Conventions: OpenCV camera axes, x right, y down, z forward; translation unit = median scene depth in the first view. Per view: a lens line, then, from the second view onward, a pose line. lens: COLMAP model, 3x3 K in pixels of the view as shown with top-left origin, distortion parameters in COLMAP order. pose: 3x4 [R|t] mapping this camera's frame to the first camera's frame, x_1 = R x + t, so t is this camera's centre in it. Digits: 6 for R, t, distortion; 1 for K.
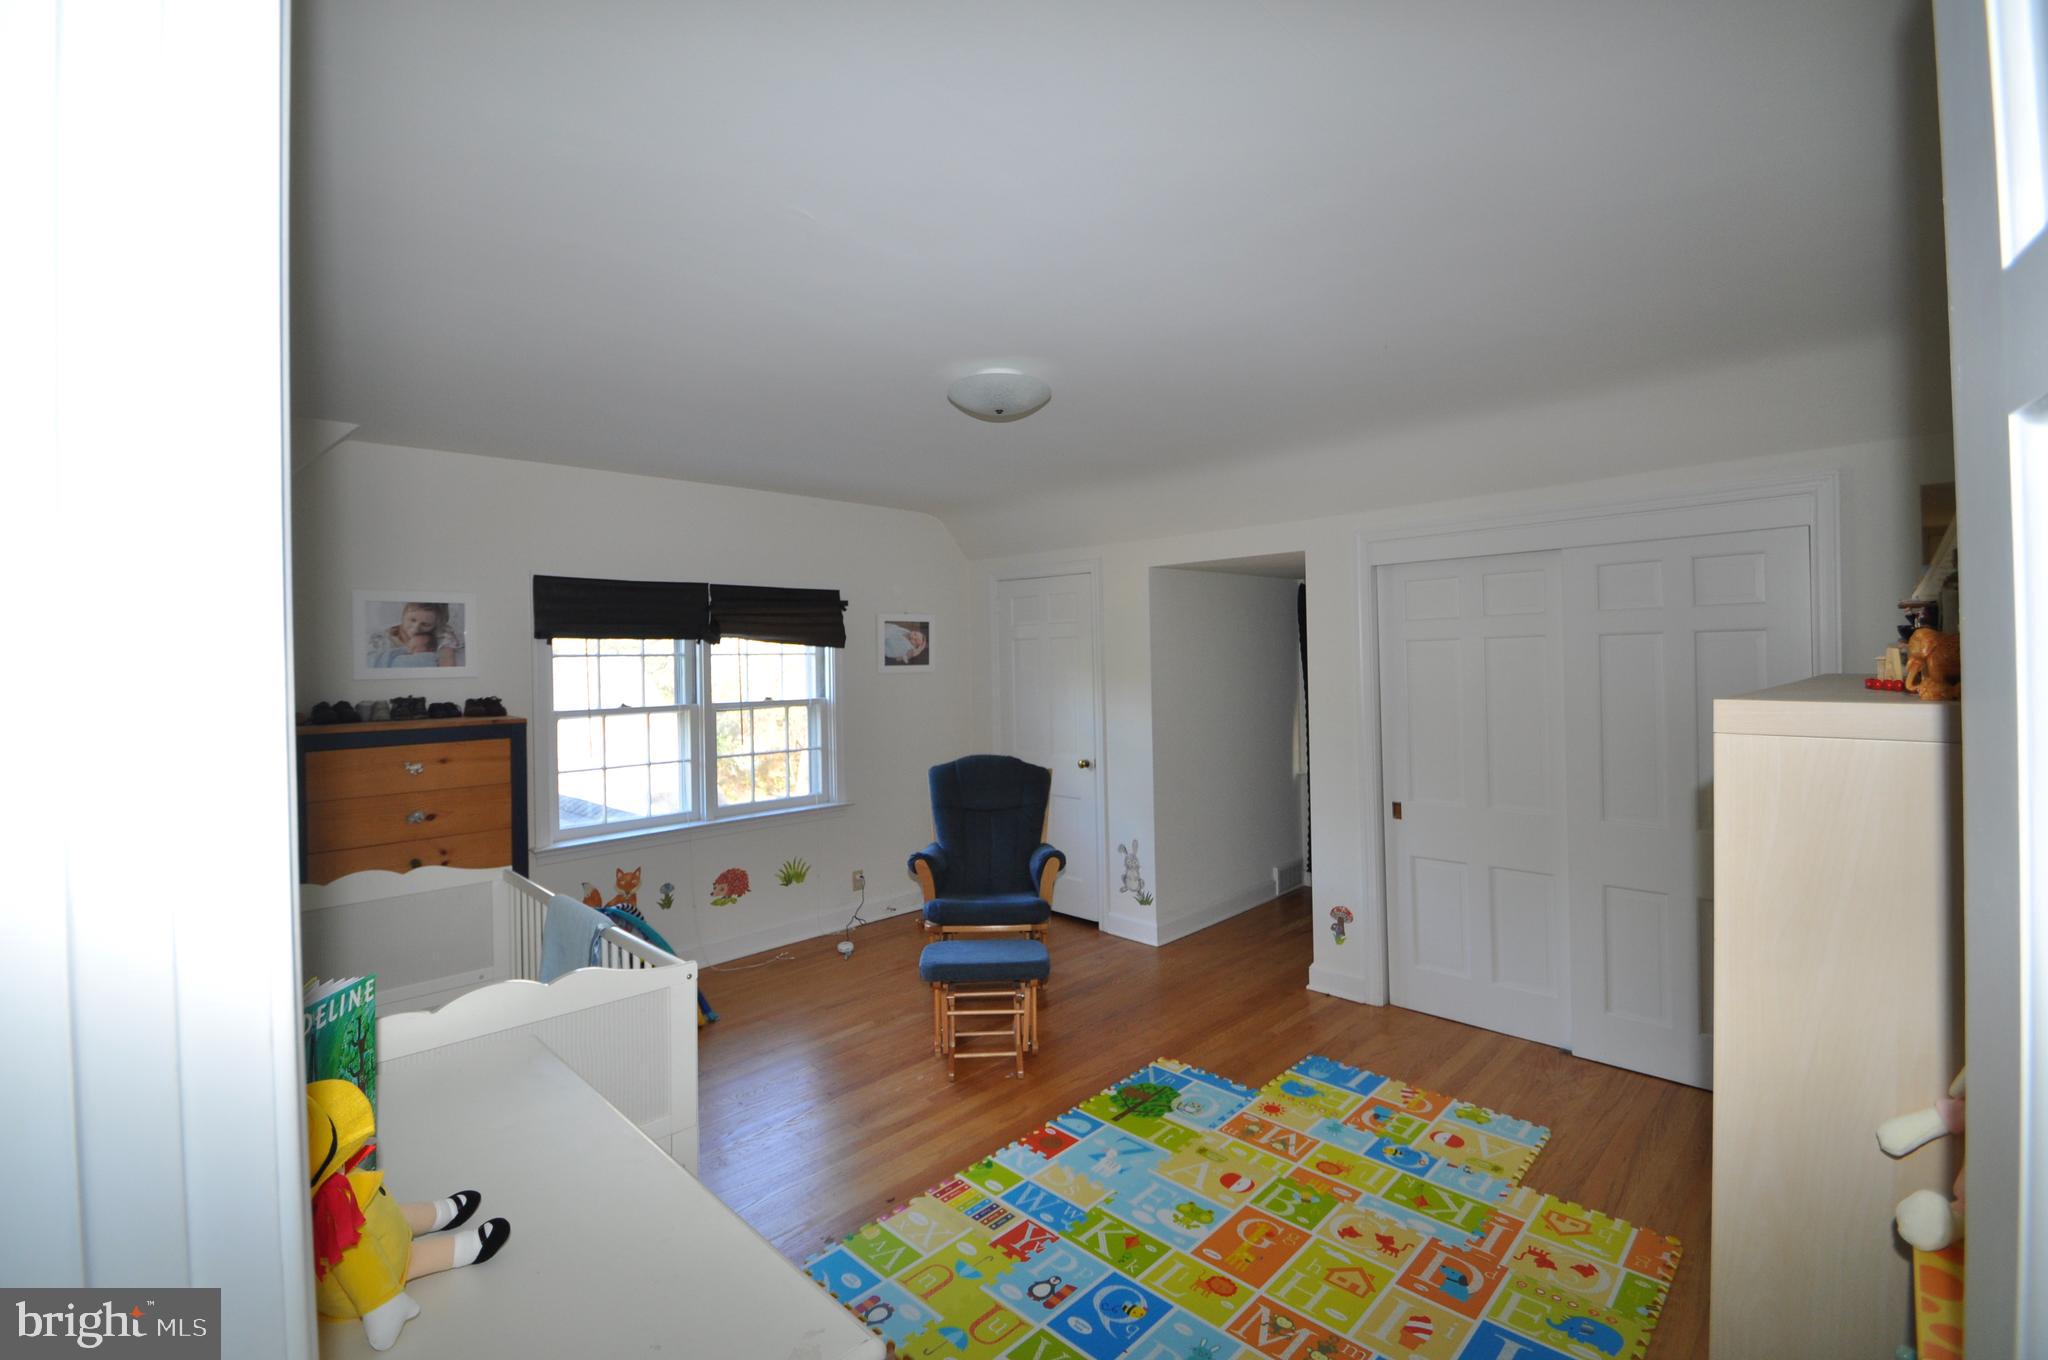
lens RADIAL K [[894.8, 0, 1007.7], [0, 894.8, 676.6], [0, 0, 1]] dist [0.014041, -0.000065]
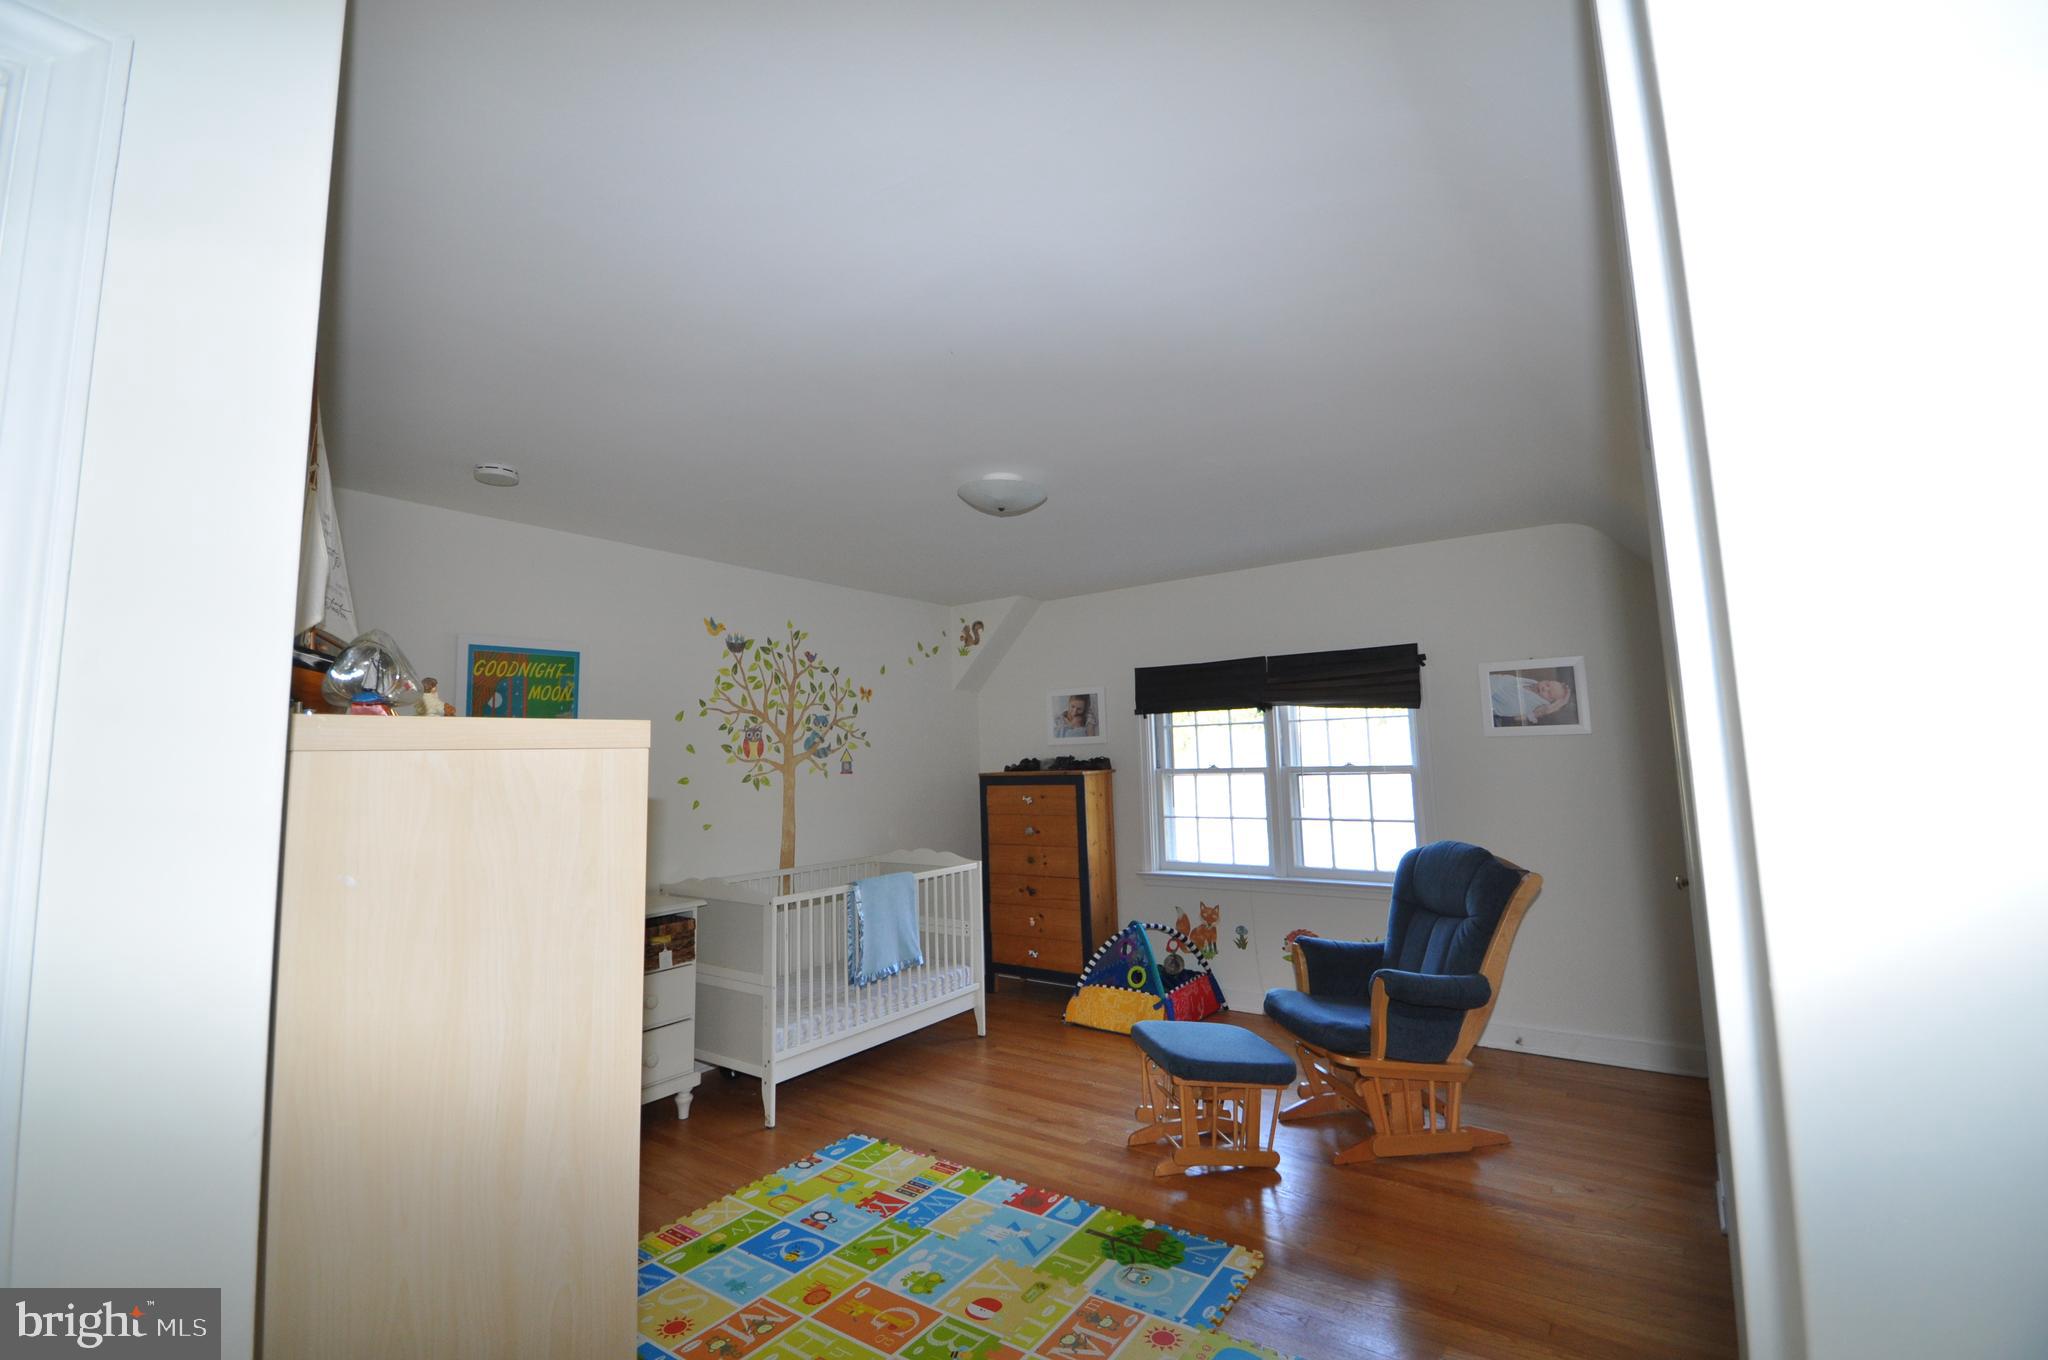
lens RADIAL K [[894.8, 0, 1007.7], [0, 894.8, 676.6], [0, 0, 1]] dist [0.014041, -0.000065]
pose [[0.176607, -0.078084, -0.981179, 0.858805], [0.003302, 0.996890, -0.078740, 0.007096], [0.984276, 0.010666, 0.176316, 0.624621]]
